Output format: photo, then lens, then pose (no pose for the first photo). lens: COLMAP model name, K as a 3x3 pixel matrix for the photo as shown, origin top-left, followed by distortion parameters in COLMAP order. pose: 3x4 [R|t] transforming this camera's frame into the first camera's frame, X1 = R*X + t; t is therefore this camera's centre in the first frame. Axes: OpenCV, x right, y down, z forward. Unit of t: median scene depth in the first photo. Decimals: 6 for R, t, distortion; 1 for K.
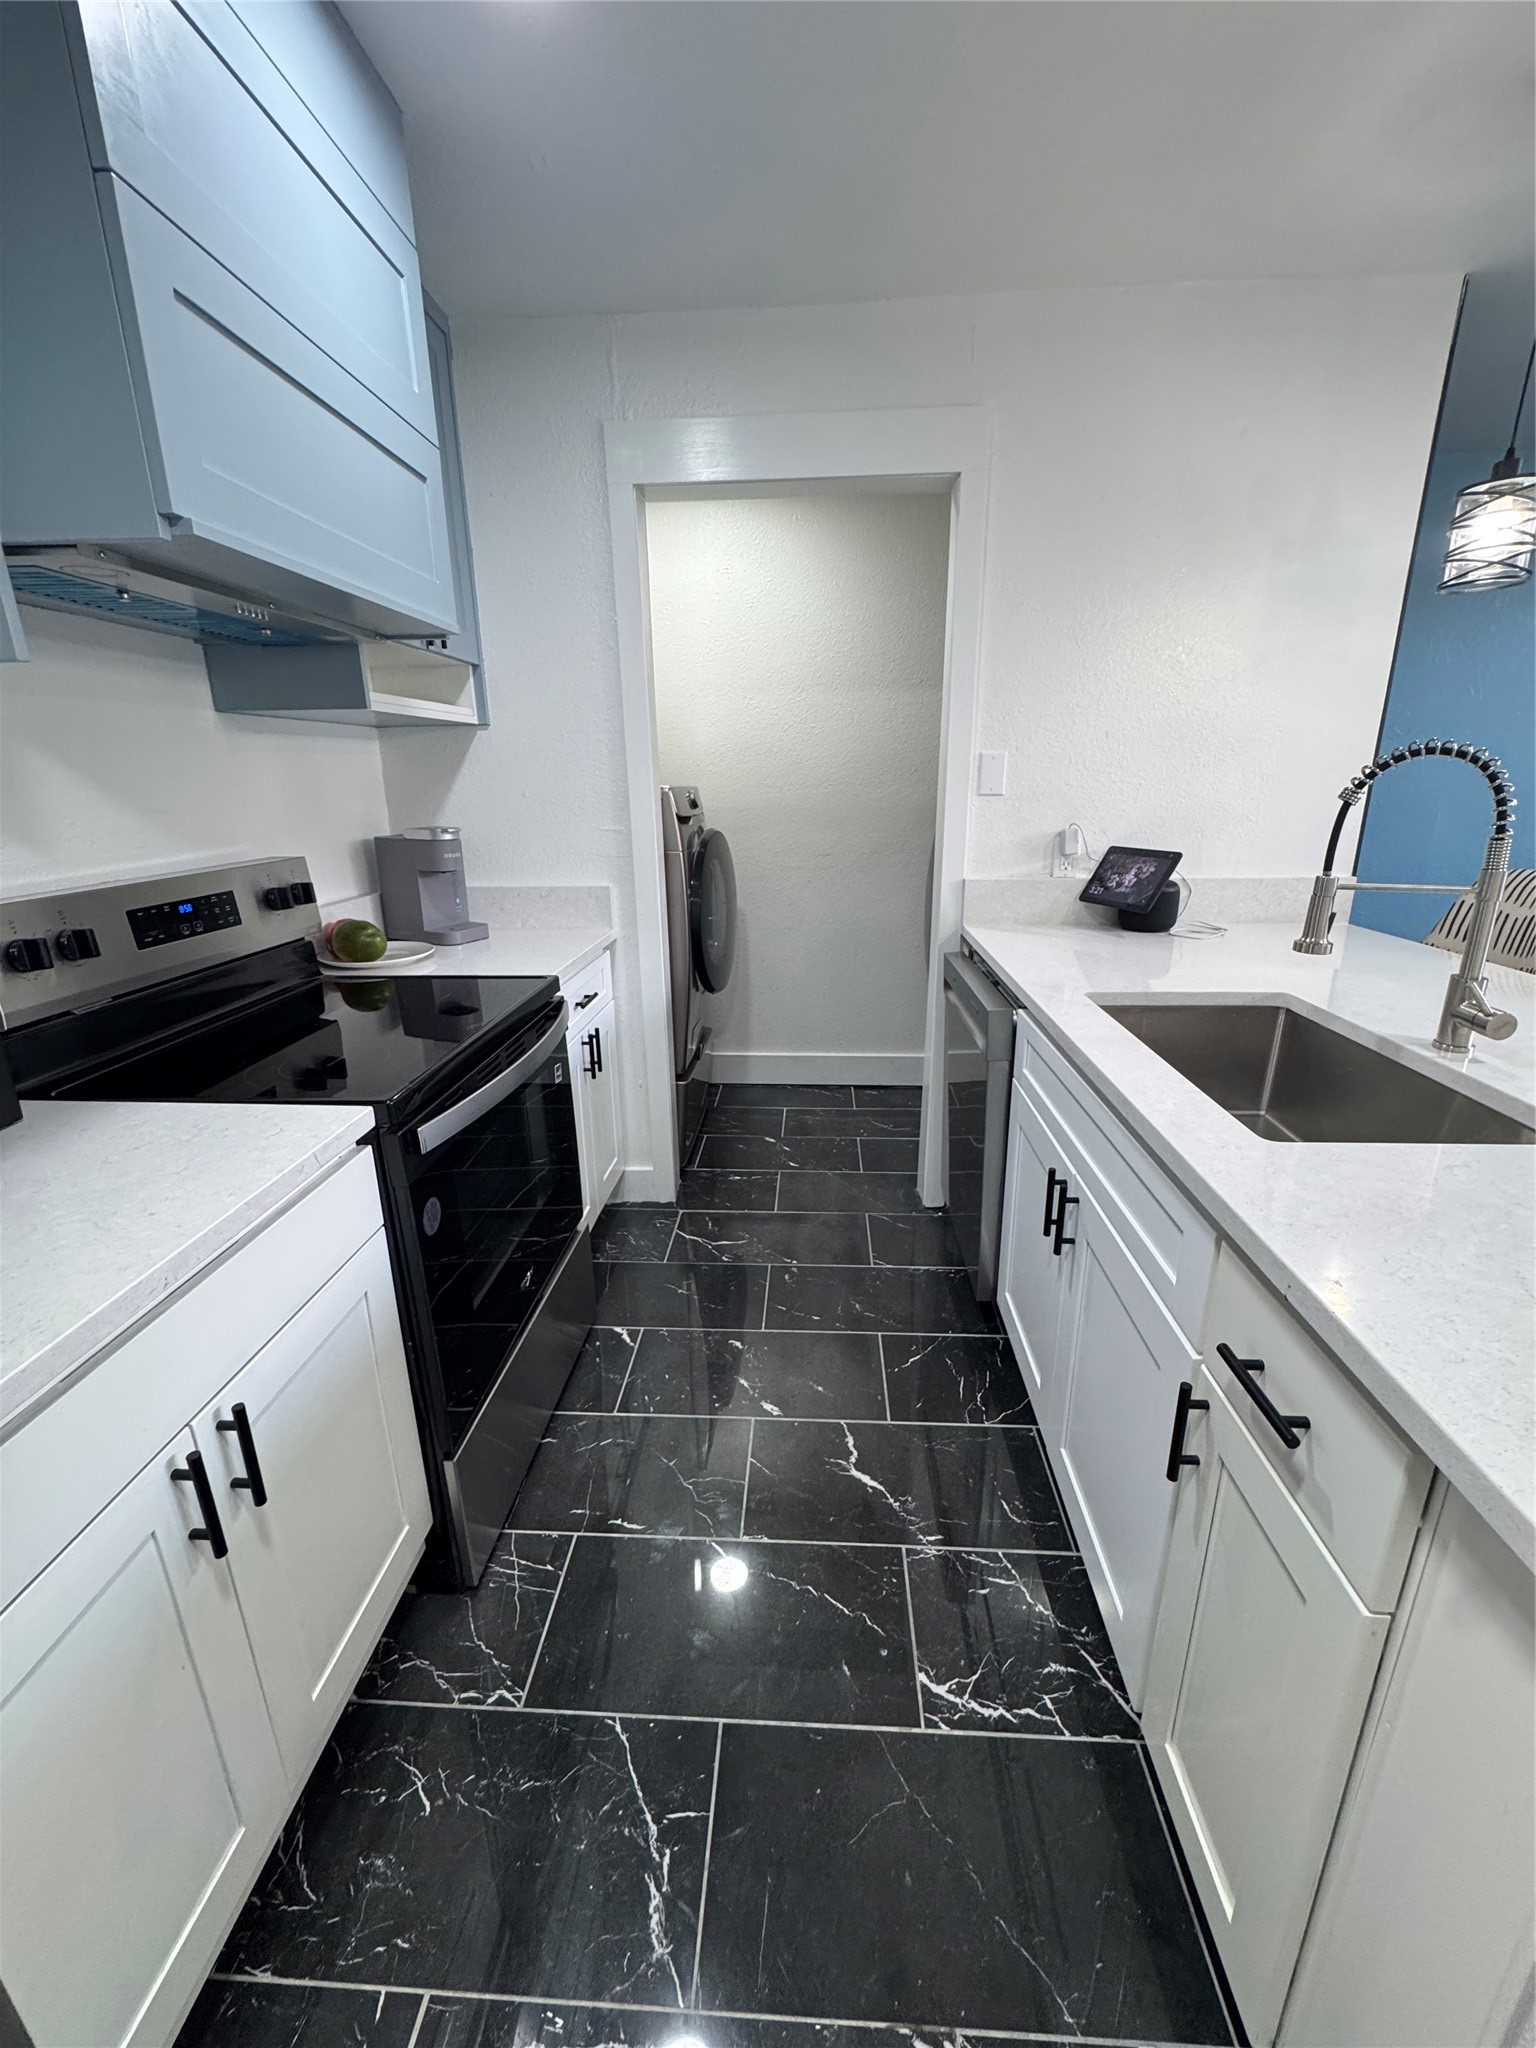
lens RADIAL K [[820.3, 0, 770.6], [0, 820.3, 1029.9], [0, 0, 1]] dist [-0.000928, -0.000189]
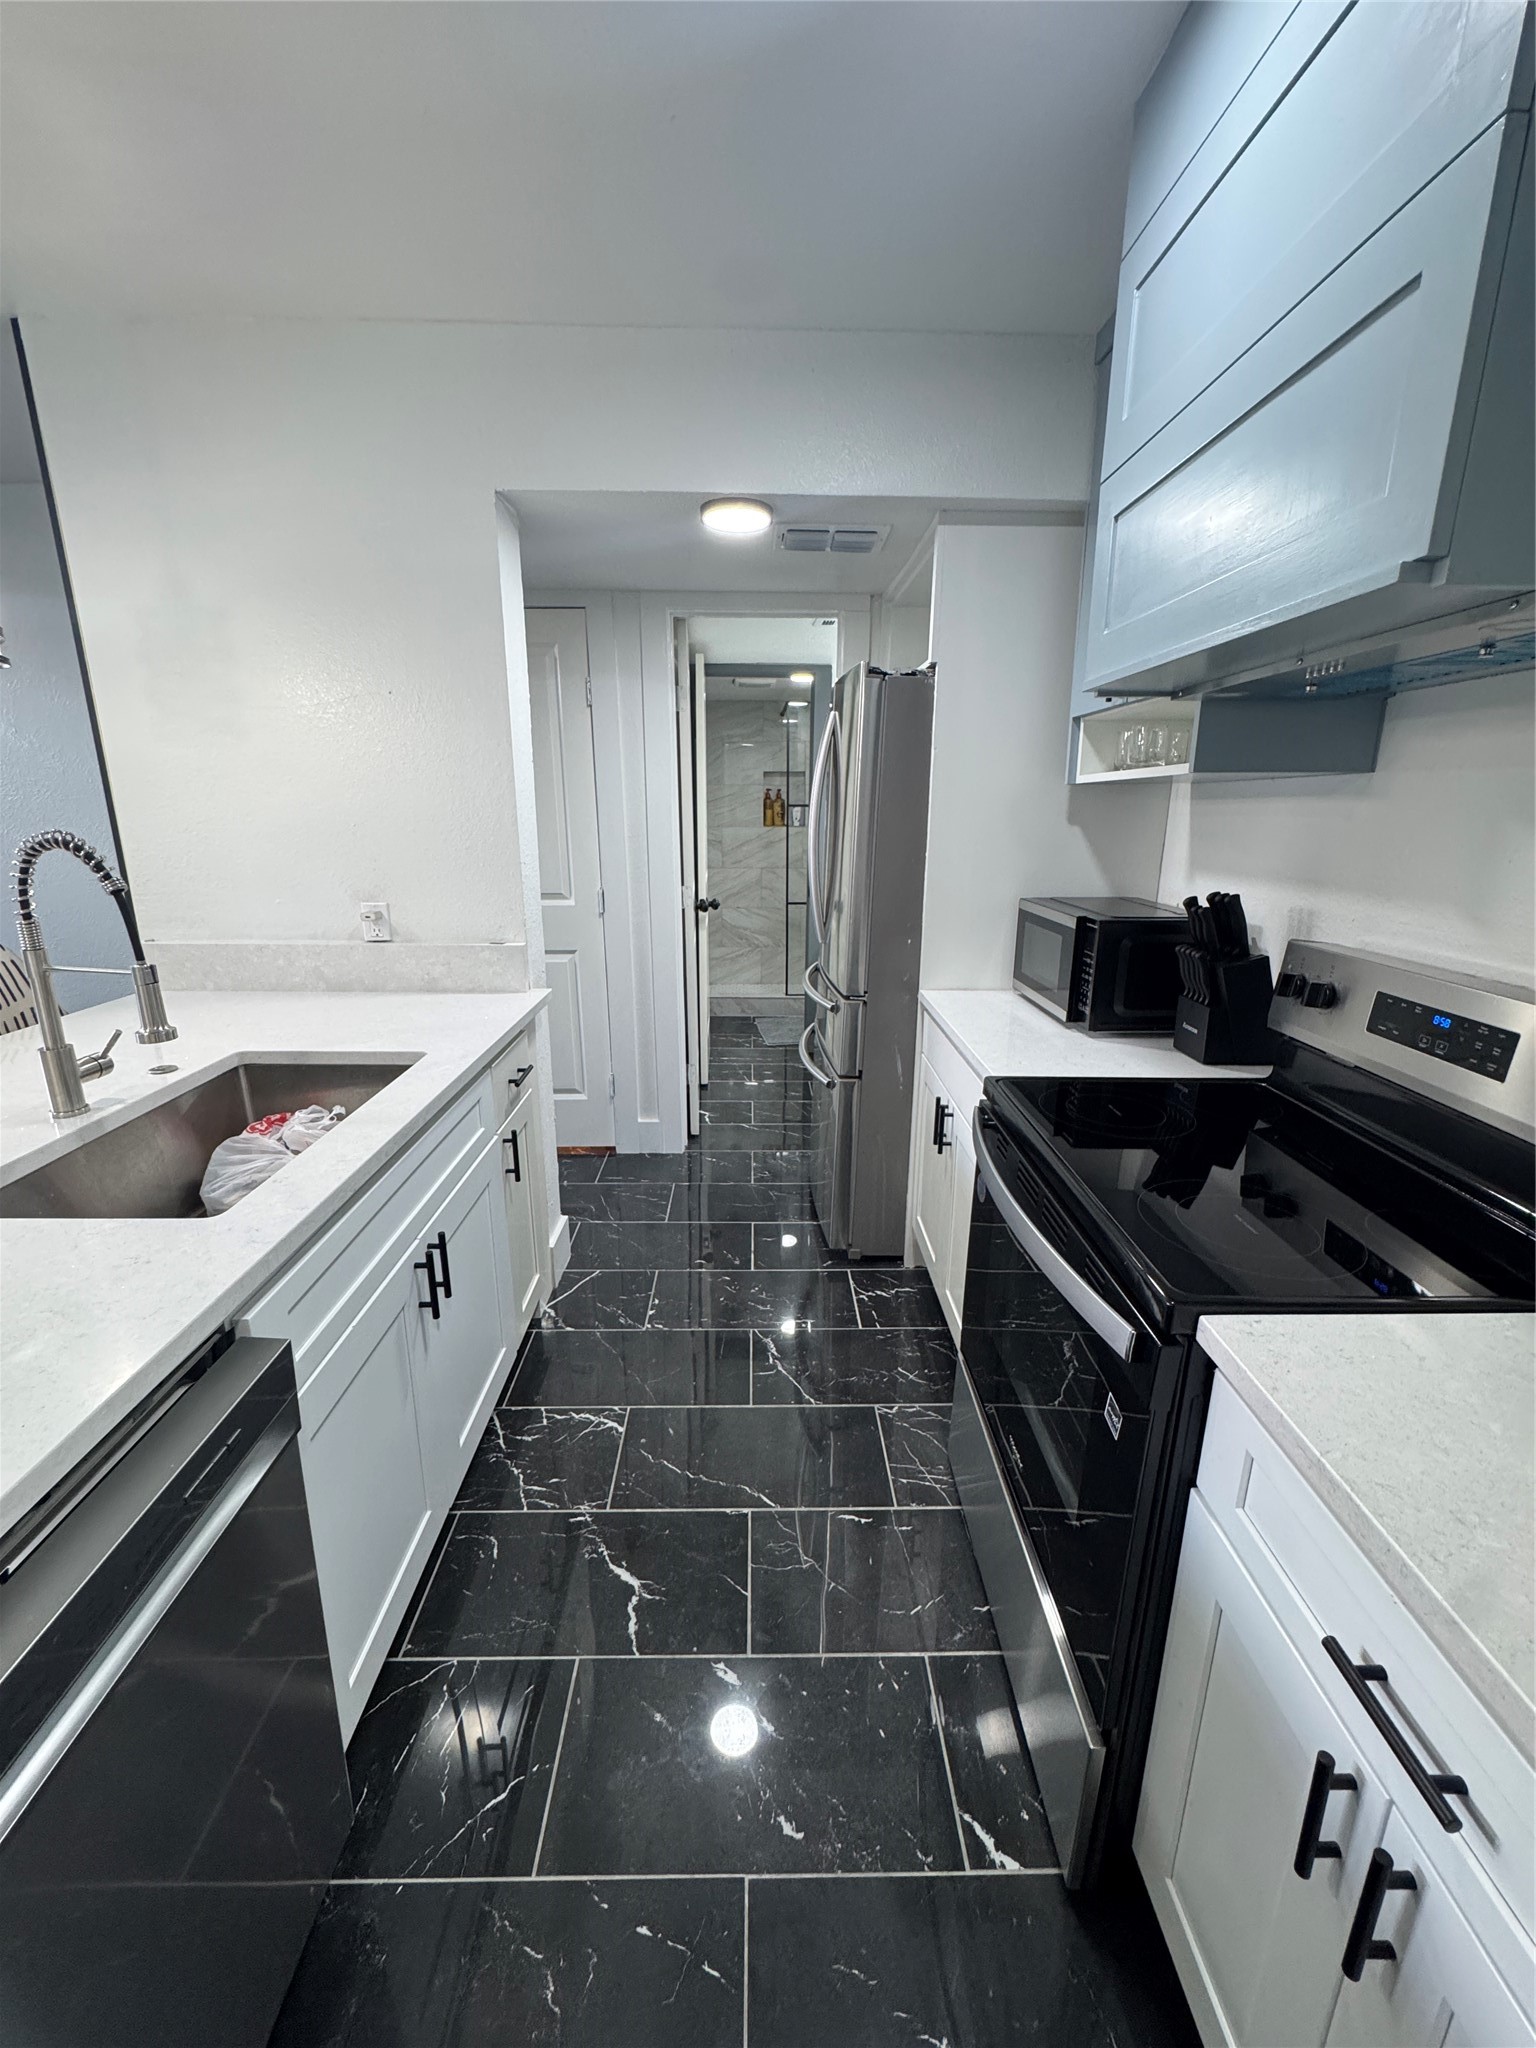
lens RADIAL K [[820.3, 0, 769.2], [0, 820.3, 1021.2], [0, 0, 1]] dist [-0.000928, -0.000189]
pose [[-0.997365, 0.025238, -0.068013, -0.002696], [-0.015229, 0.843800, 0.536441, -0.567846], [0.070929, 0.536064, -0.841193, 1.624904]]
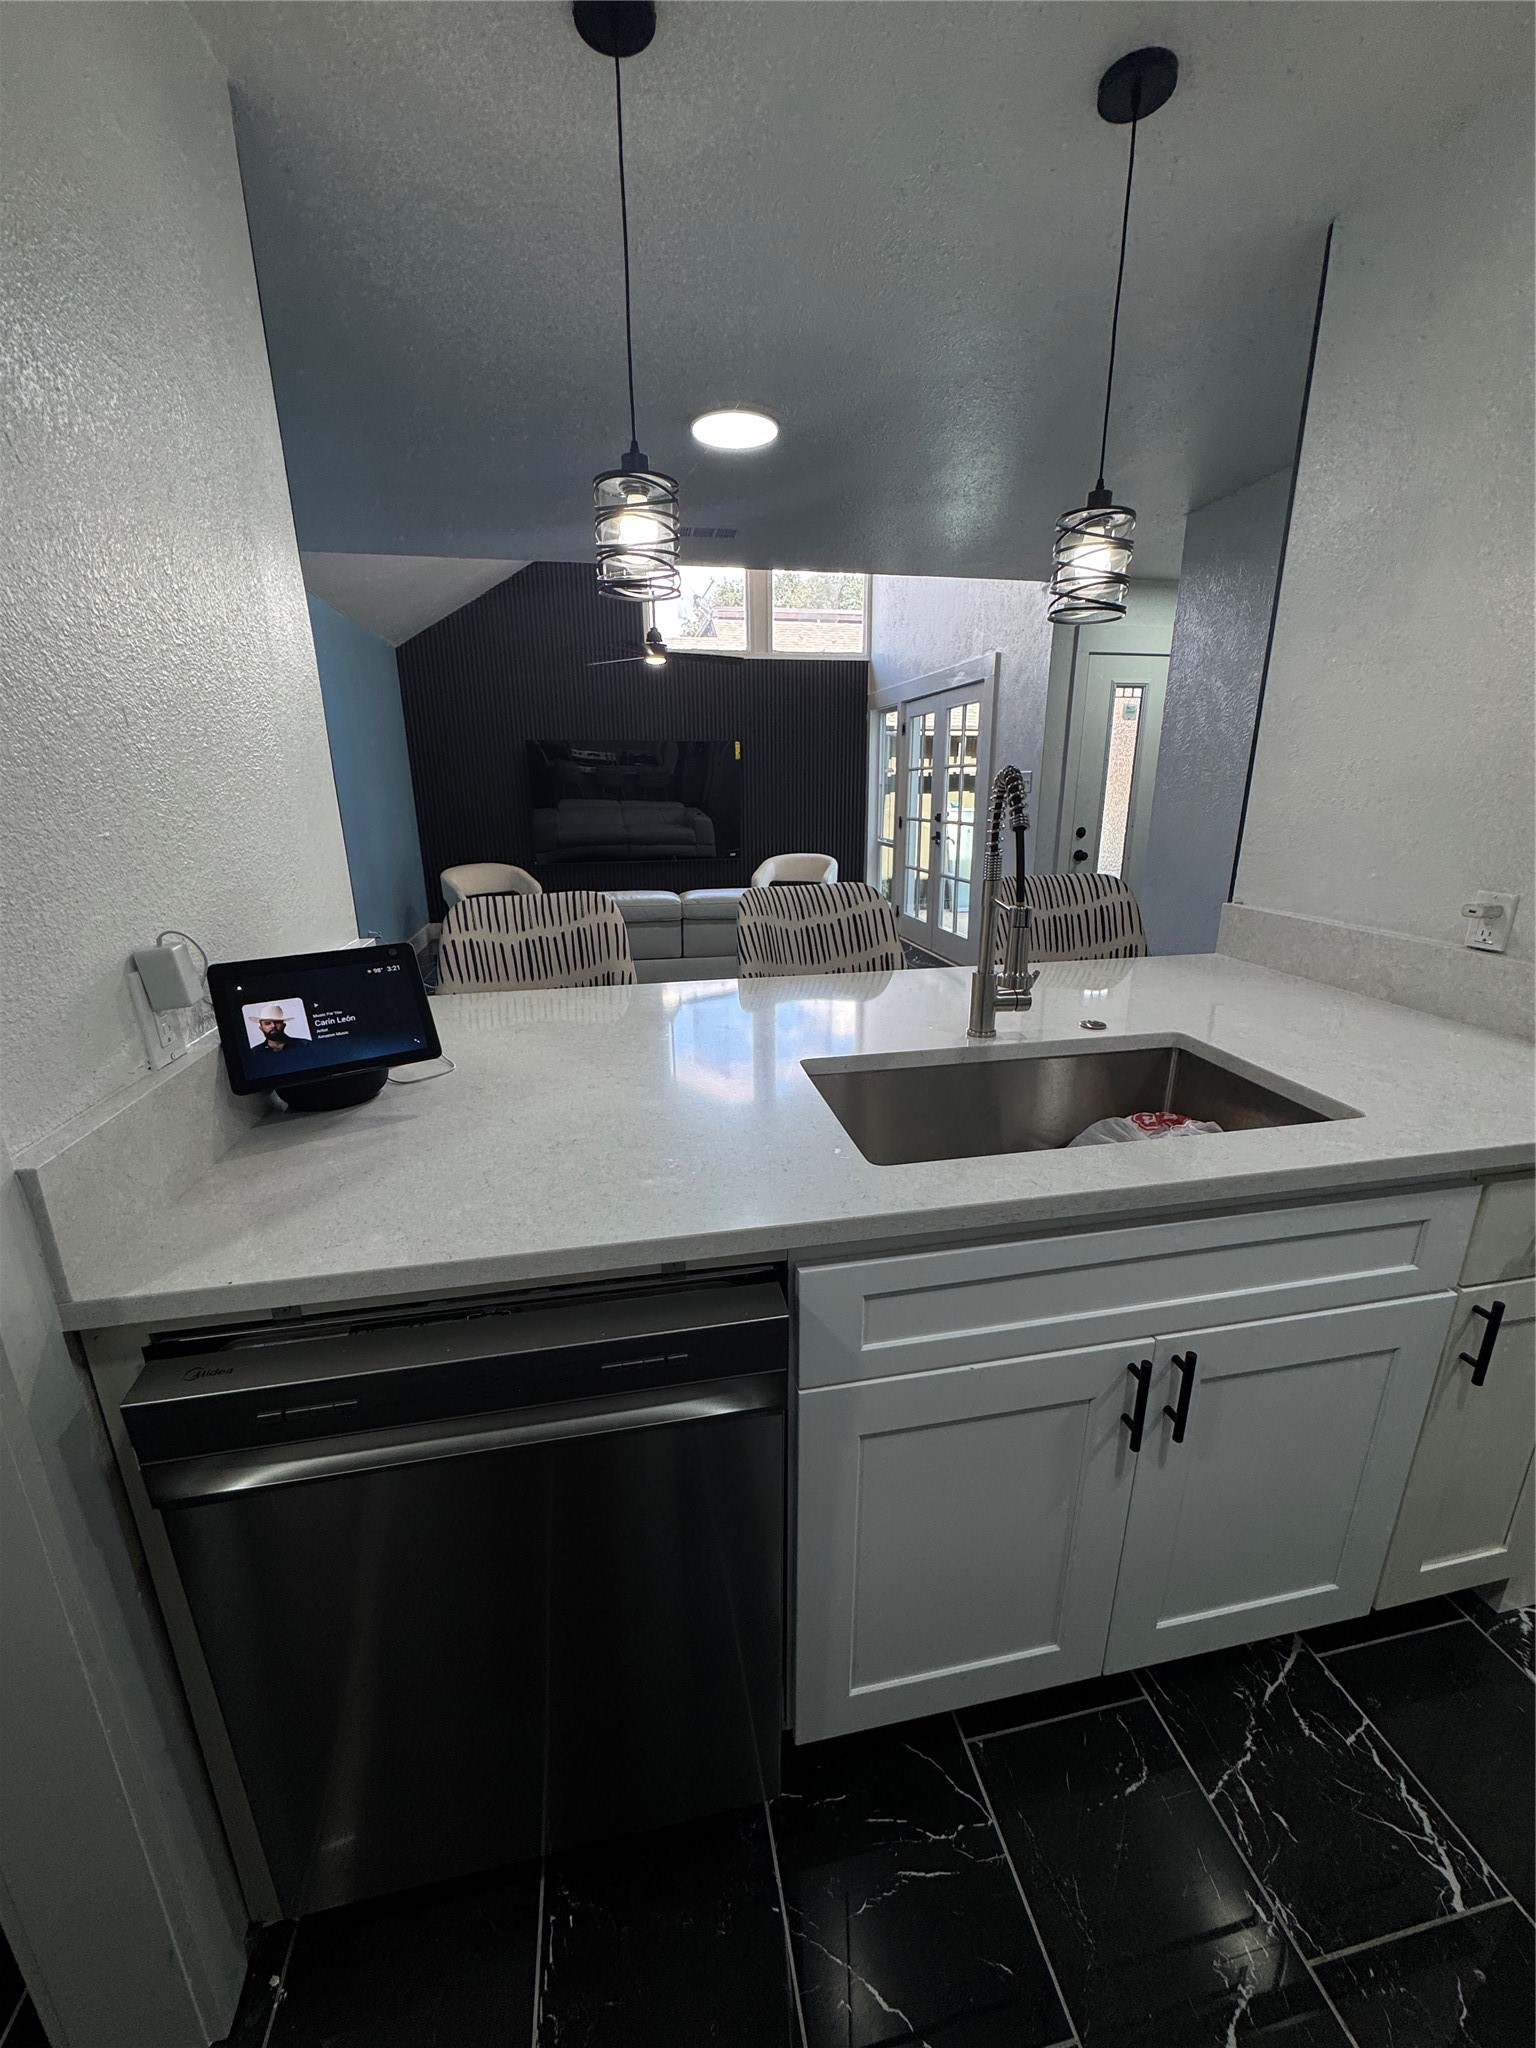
lens RADIAL K [[820.3, 0, 770.5], [0, 820.3, 1023.9], [0, 0, 1]] dist [-0.000928, -0.000189]
pose [[-0.249838, -0.263237, 0.931819, -0.143807], [0.299757, 0.894036, 0.332933, -0.398292], [-0.920721, 0.362499, -0.144457, 1.231980]]
